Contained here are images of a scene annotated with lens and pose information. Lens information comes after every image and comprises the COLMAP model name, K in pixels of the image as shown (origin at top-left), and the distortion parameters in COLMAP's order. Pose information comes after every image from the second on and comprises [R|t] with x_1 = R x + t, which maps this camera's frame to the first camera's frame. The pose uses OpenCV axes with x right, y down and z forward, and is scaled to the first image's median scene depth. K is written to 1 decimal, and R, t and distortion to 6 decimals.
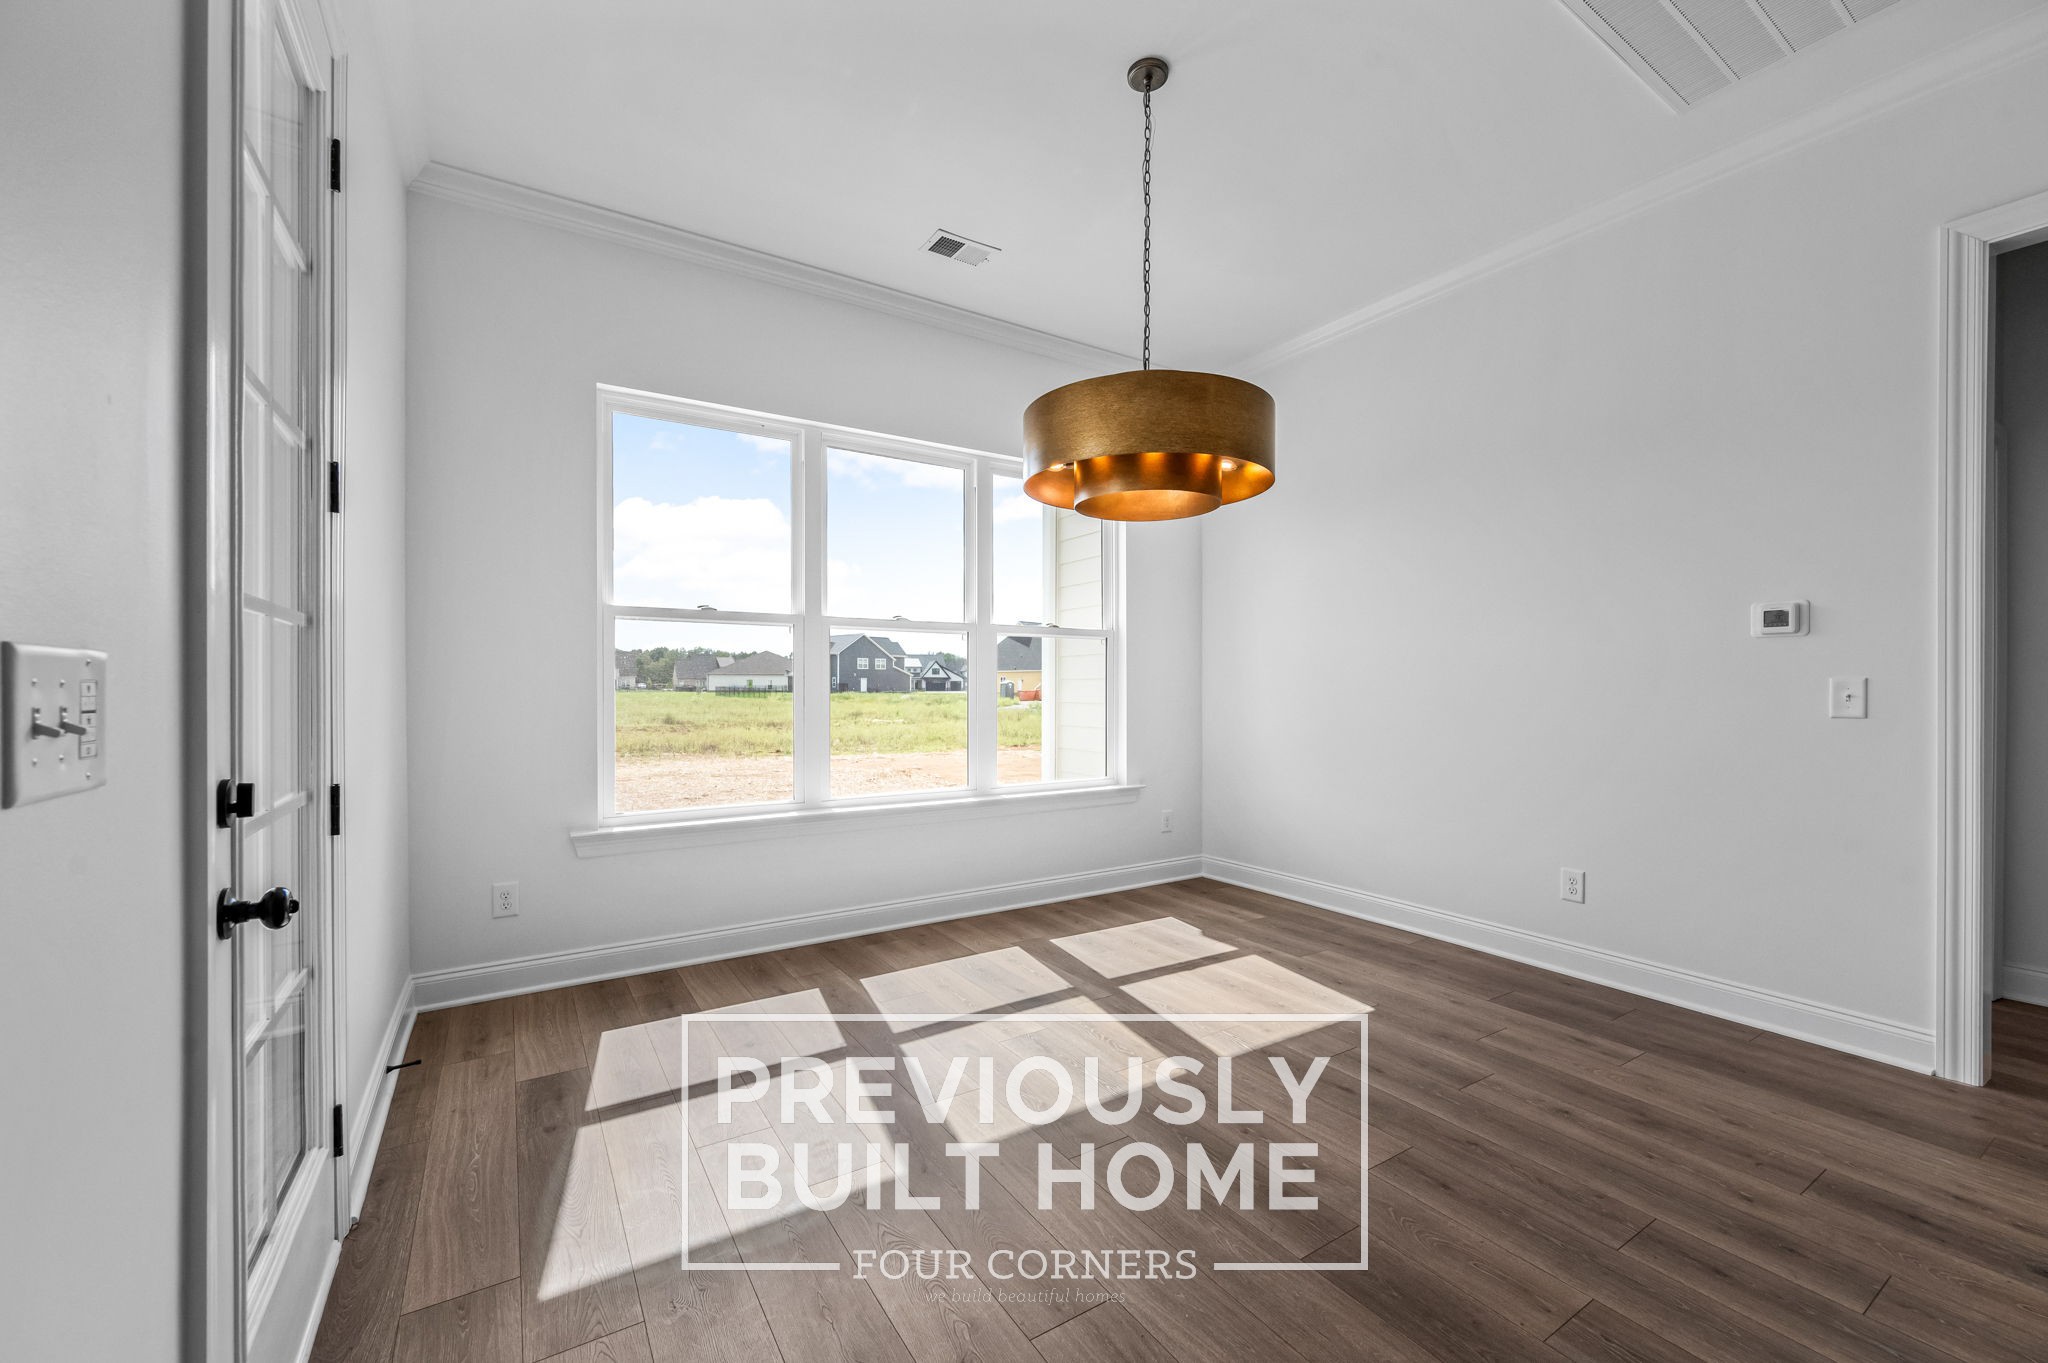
lens RADIAL K [[804.0, 0, 1007.6], [0, 804.0, 691.4], [0, 0, 1]] dist [0.003763, -0.000815]
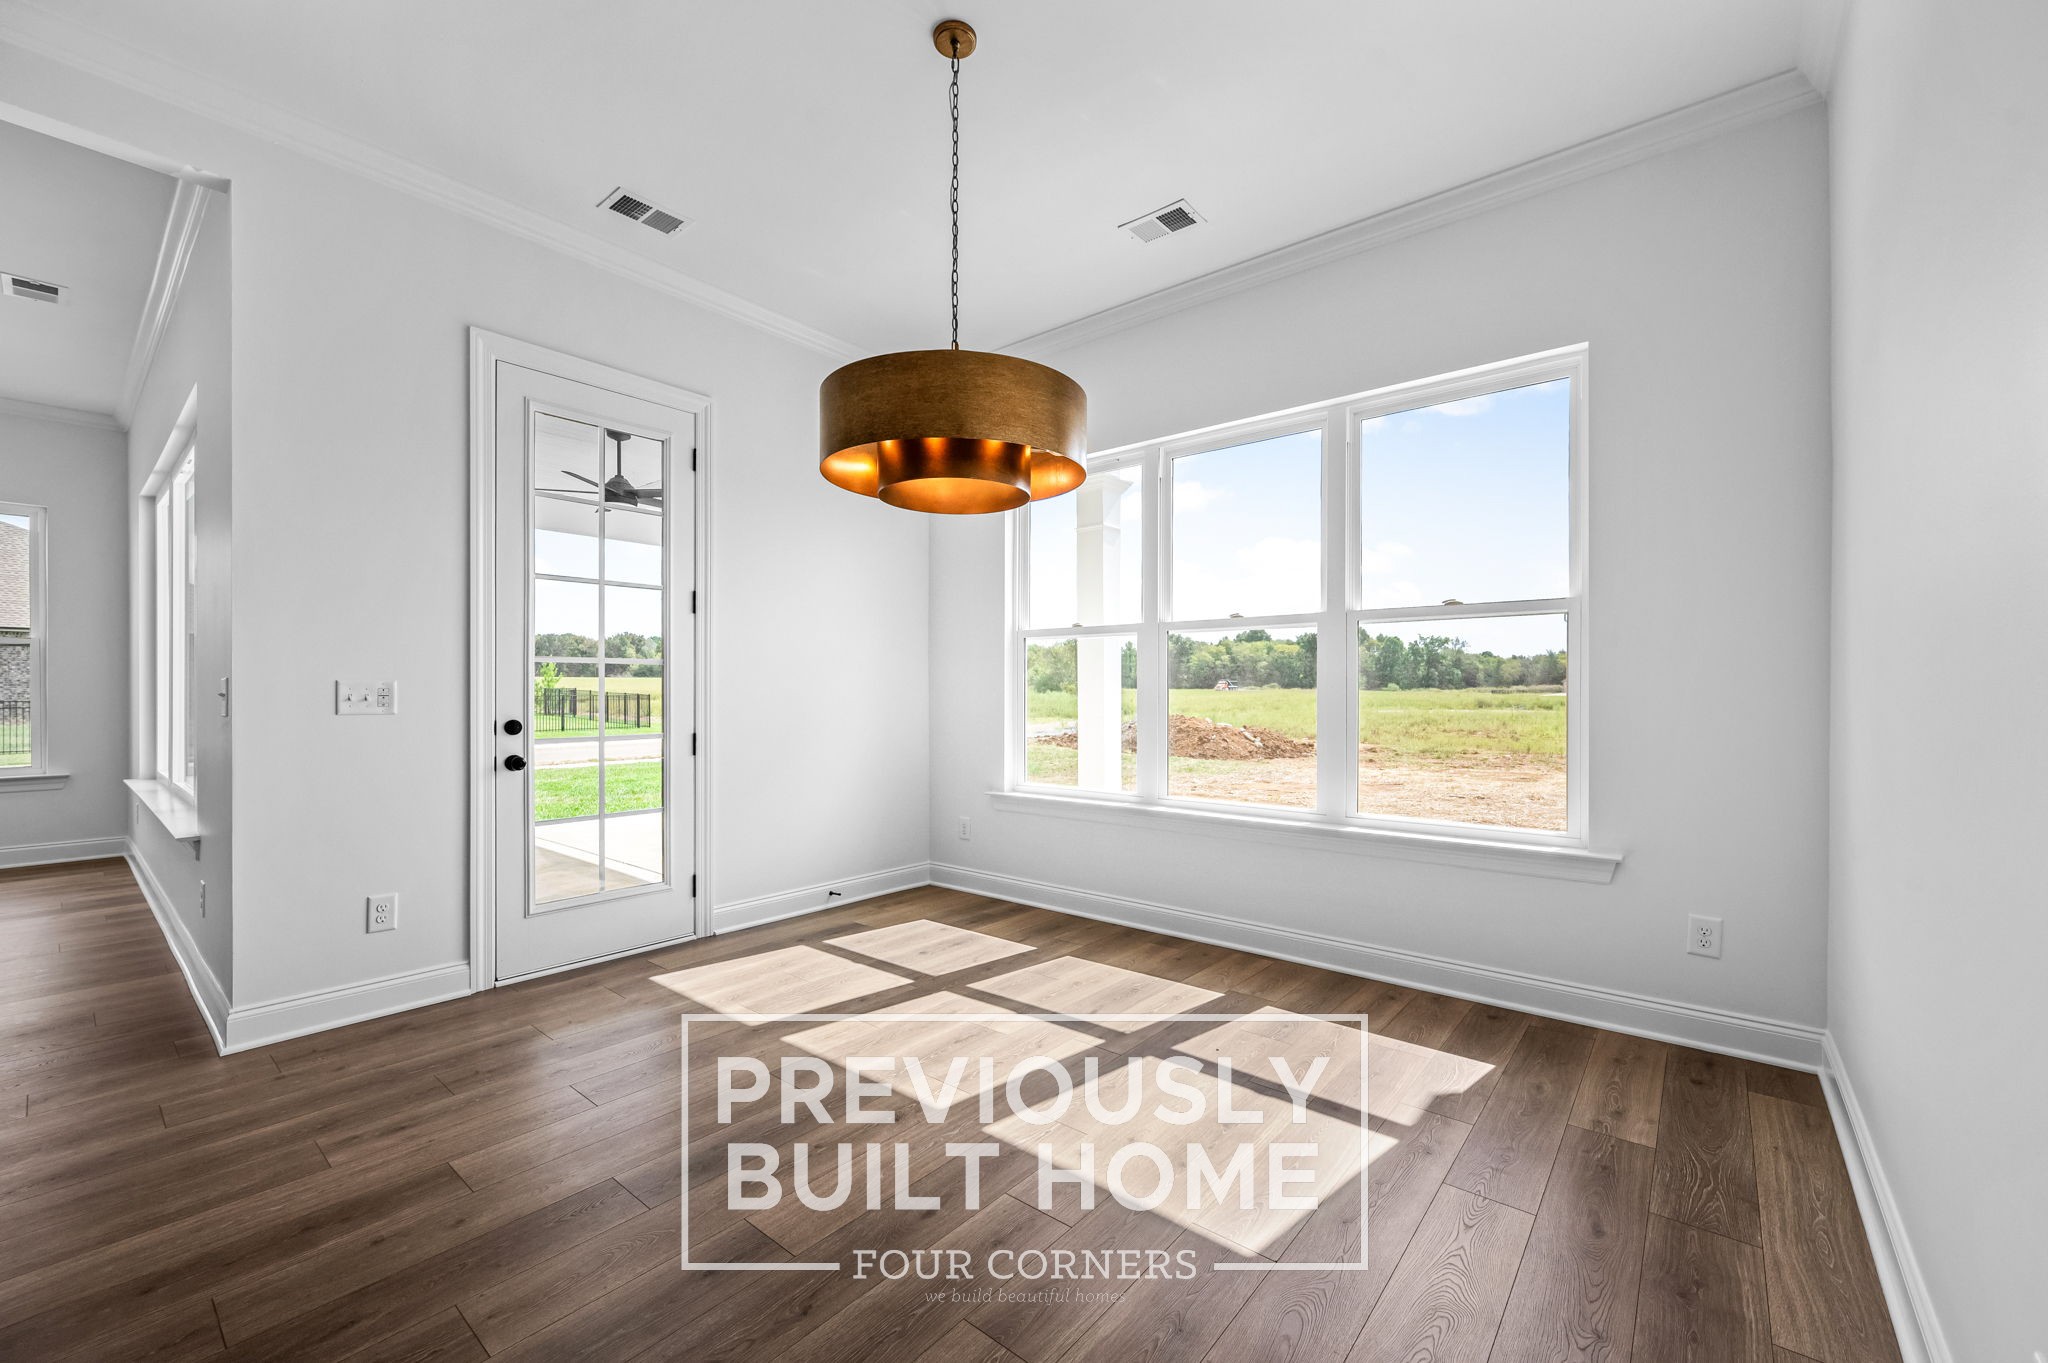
lens RADIAL K [[804.0, 0, 1029.0], [0, 804.0, 692.2], [0, 0, 1]] dist [0.003763, -0.000815]
pose [[0.328387, 0.000696, -0.944543, 0.613379], [-0.003483, 0.999994, -0.000474, 0.001263], [0.944537, 0.003445, 0.328388, 0.437833]]
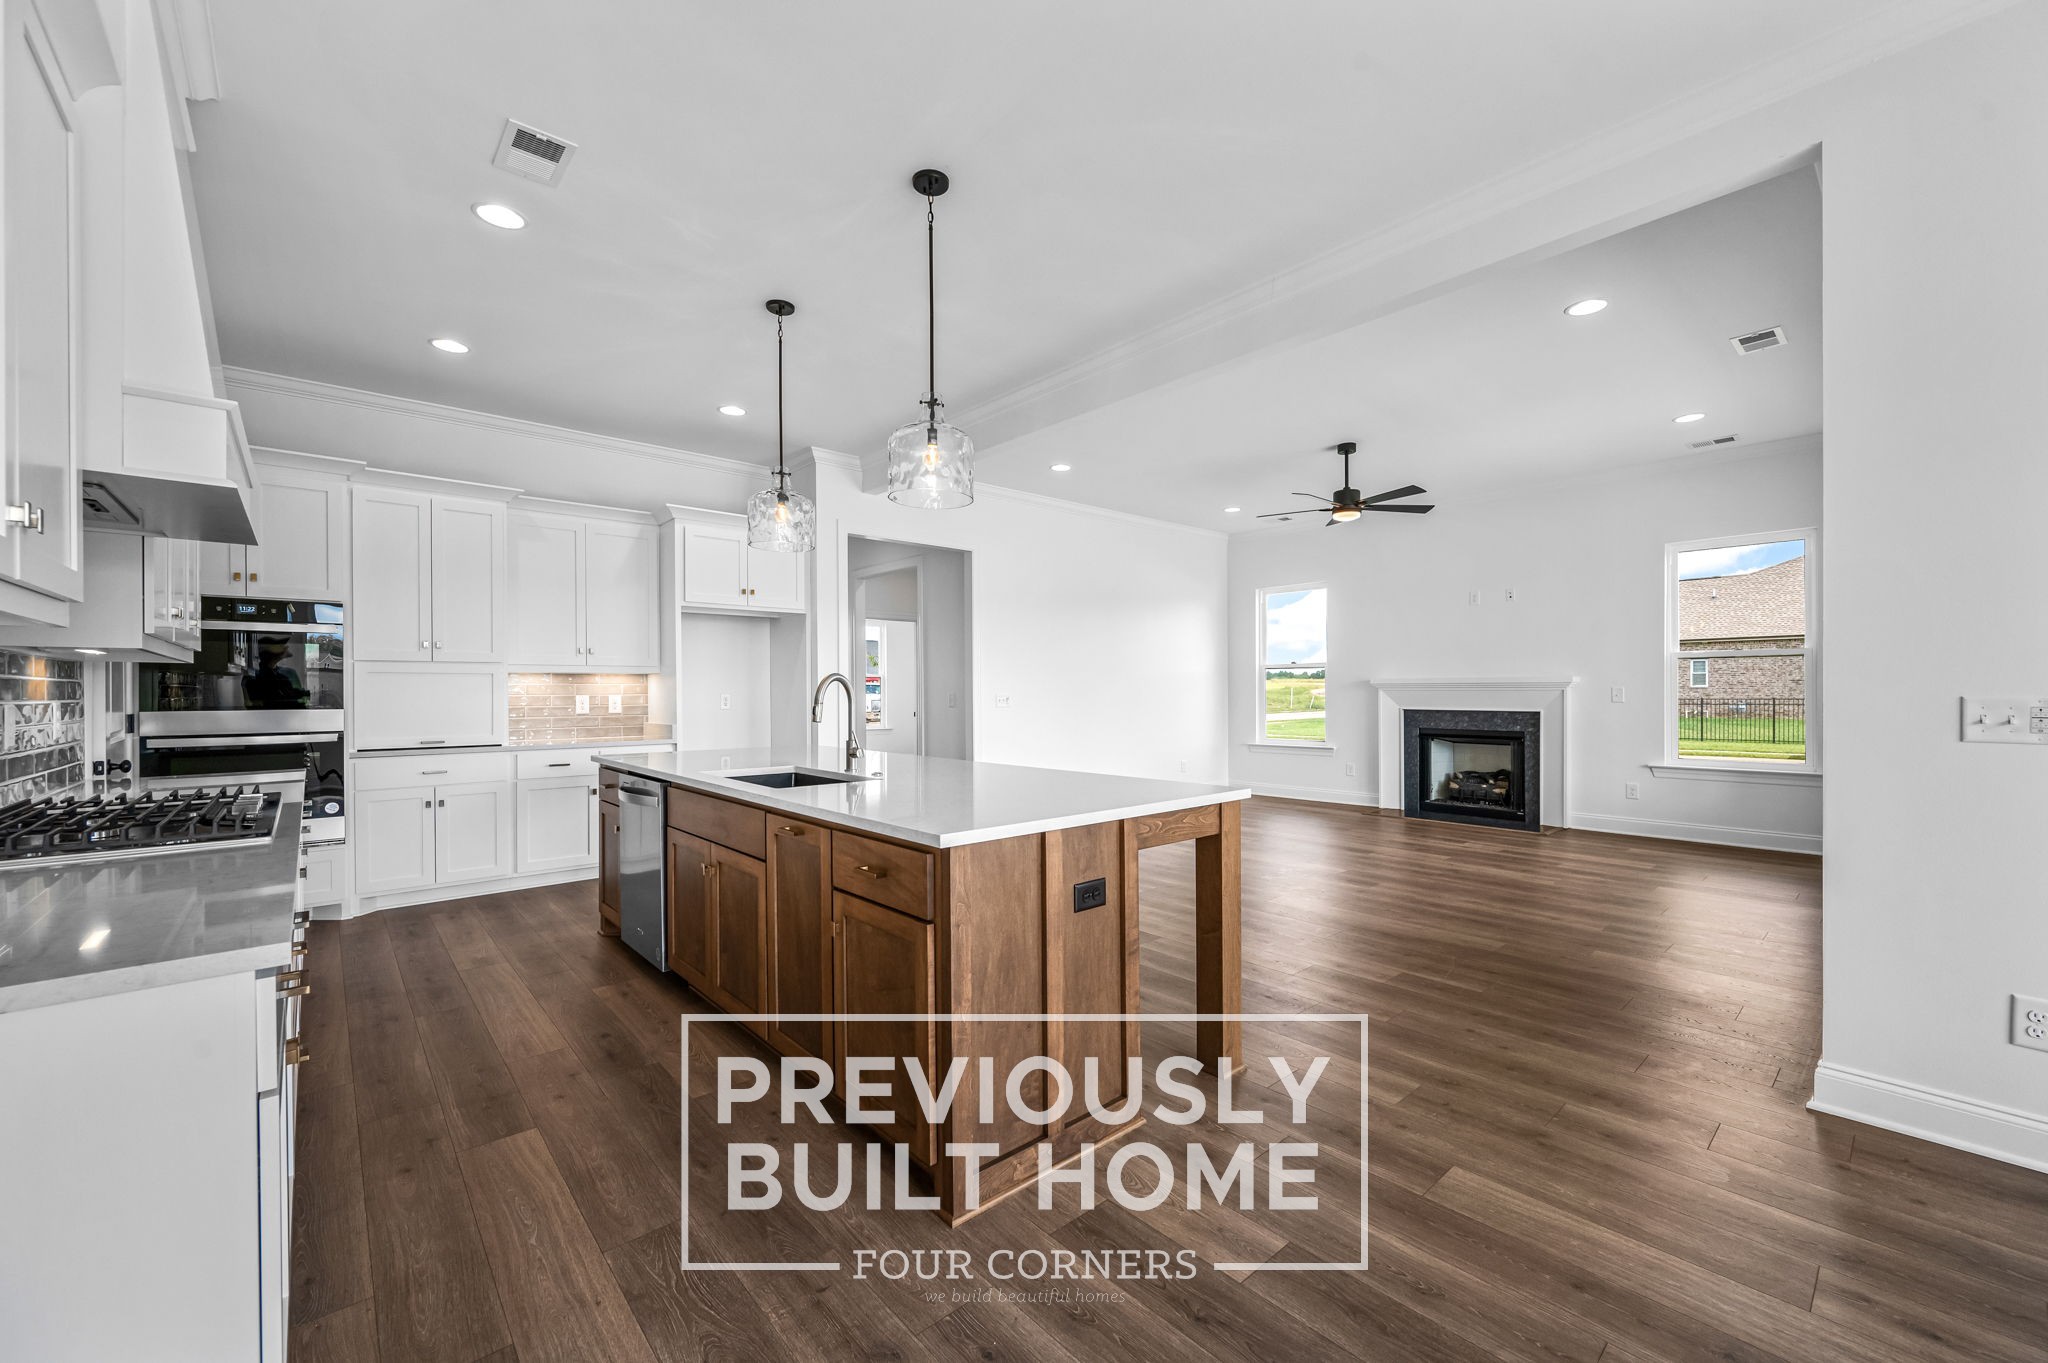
lens RADIAL K [[804.0, 0, 1030.0], [0, 804.0, 688.9], [0, 0, 1]] dist [0.003763, -0.000815]
pose [[-0.982928, 0.004046, -0.183944, 0.488393], [0.003814, 0.999991, 0.001616, -0.013137], [0.183949, 0.000887, -0.982935, 0.502812]]
